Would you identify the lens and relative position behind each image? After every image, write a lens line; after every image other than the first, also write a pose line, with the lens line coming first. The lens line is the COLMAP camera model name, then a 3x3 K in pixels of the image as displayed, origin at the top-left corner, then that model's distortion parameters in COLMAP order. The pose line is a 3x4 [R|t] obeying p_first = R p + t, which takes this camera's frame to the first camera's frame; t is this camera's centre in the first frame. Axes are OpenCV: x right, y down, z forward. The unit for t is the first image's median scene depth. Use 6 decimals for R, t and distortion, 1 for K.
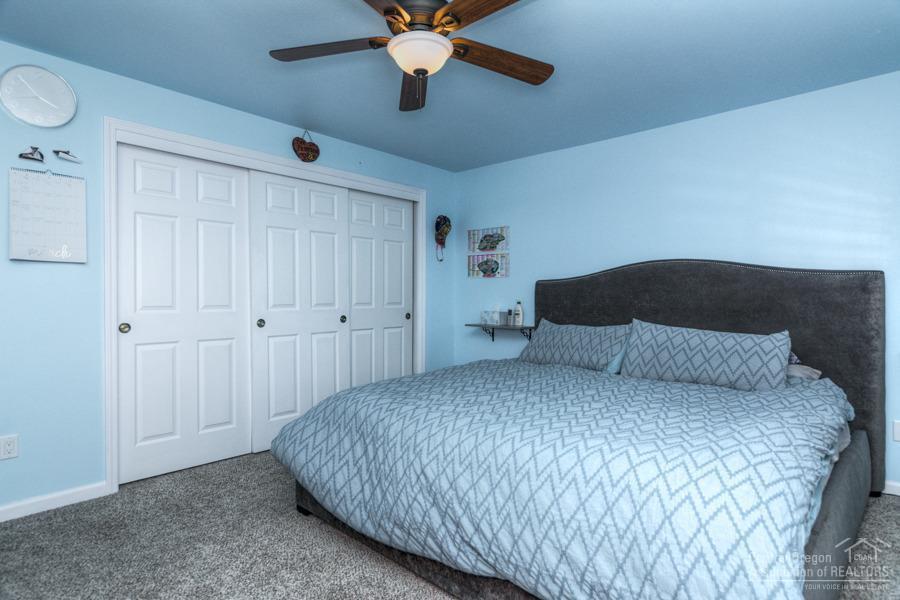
lens RADIAL K [[473.8, 0, 450.7], [0, 473.8, 299.9], [0, 0, 1]] dist [-0.004554, 0.000487]
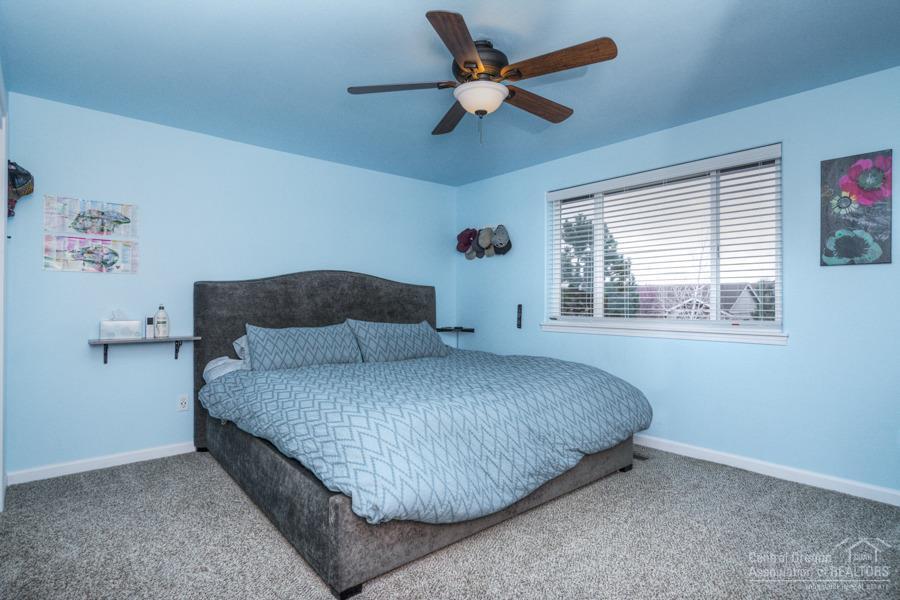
lens RADIAL K [[473.8, 0, 451.2], [0, 473.8, 299.5], [0, 0, 1]] dist [-0.004554, 0.000487]
pose [[0.092184, -0.005465, 0.995727, -0.574351], [0.001194, 0.999985, 0.005378, -0.011141], [-0.995741, 0.000693, 0.092189, 0.431558]]
